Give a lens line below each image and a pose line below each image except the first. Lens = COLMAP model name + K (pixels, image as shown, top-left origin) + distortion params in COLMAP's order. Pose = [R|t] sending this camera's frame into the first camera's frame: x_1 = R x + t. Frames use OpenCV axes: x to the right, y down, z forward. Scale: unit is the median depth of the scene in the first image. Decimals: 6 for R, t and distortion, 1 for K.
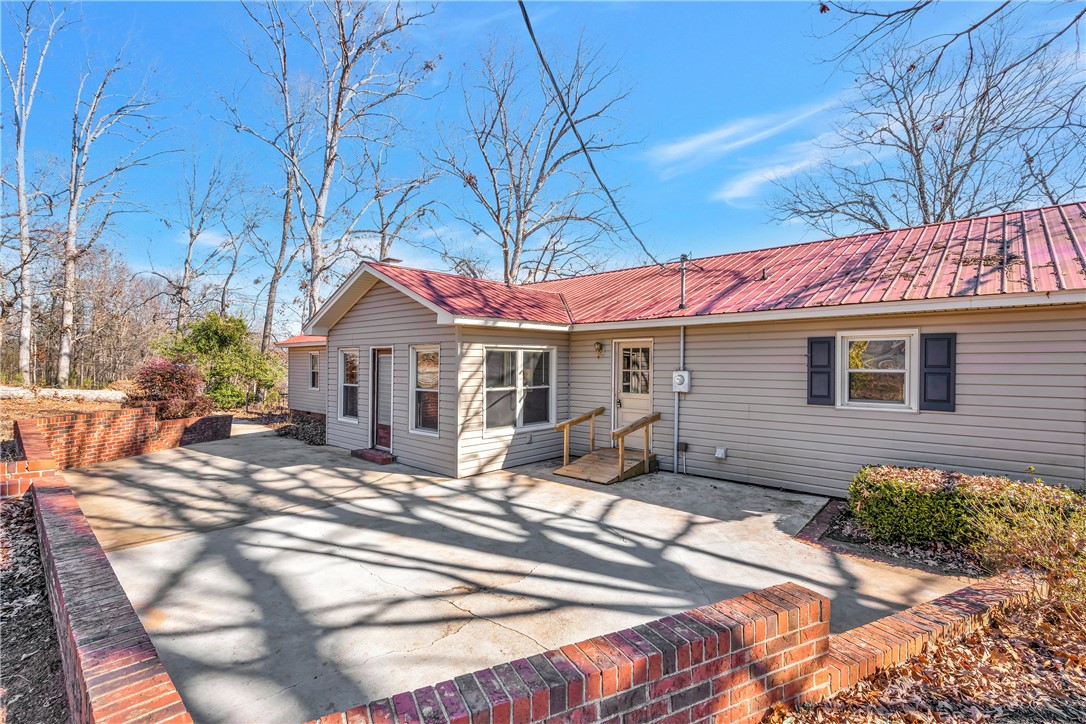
lens RADIAL K [[493.9, 0, 527.6], [0, 493.9, 364.9], [0, 0, 1]] dist [0.000498, 0.000104]
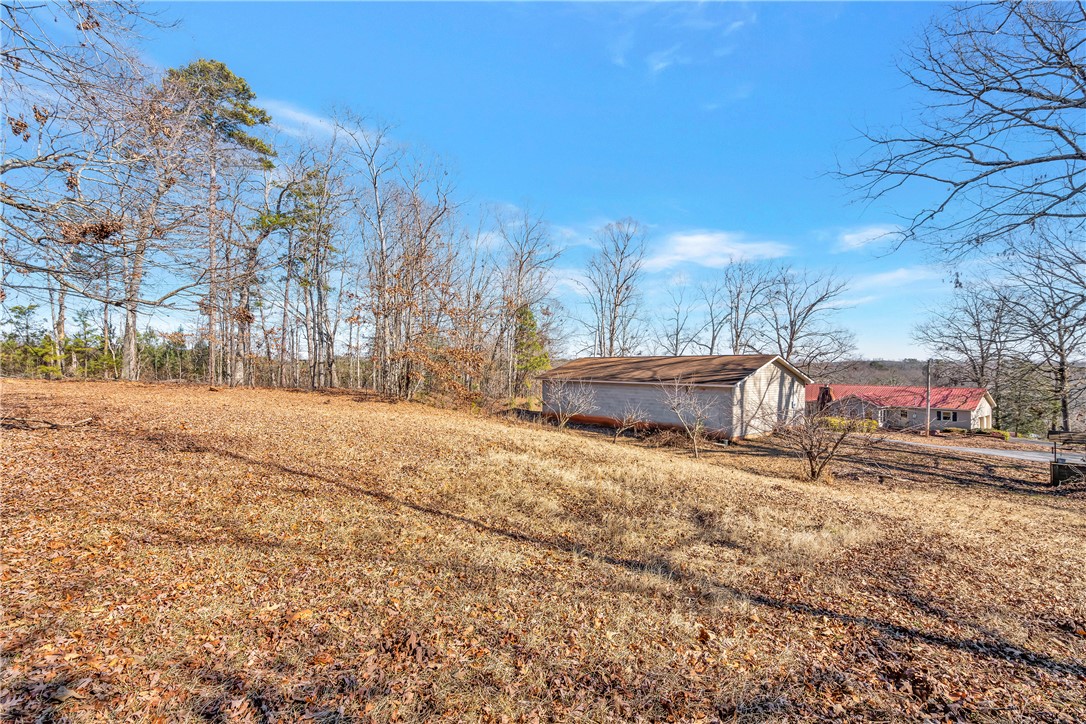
lens RADIAL K [[493.9, 0, 527.6], [0, 493.9, 364.9], [0, 0, 1]] dist [0.000498, 0.000104]
pose [[0.986500, -0.002168, -0.163745, -3.449000], [0.000772, 0.999963, -0.008588, -0.556383], [0.163757, 0.008346, 0.986465, -5.904723]]
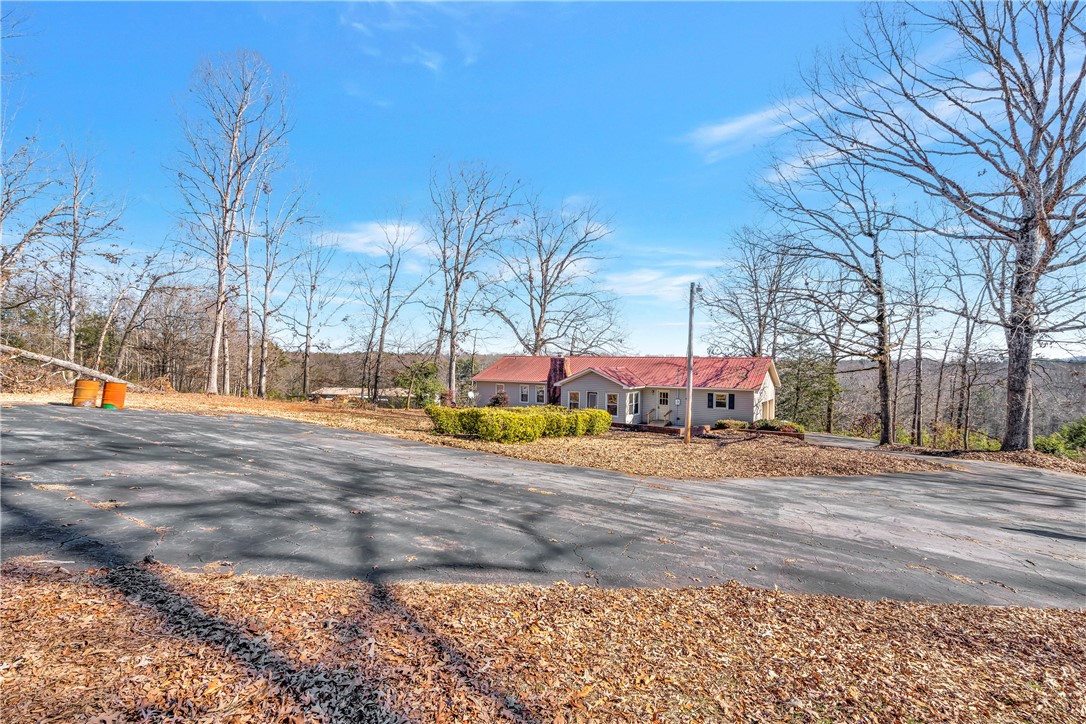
lens RADIAL K [[493.9, 0, 527.6], [0, 493.9, 364.9], [0, 0, 1]] dist [0.000498, 0.000104]
pose [[0.985746, 0.011957, 0.167816, -1.456939], [-0.011215, 0.999923, -0.005363, -0.217442], [-0.167867, 0.003405, 0.985804, -2.545149]]
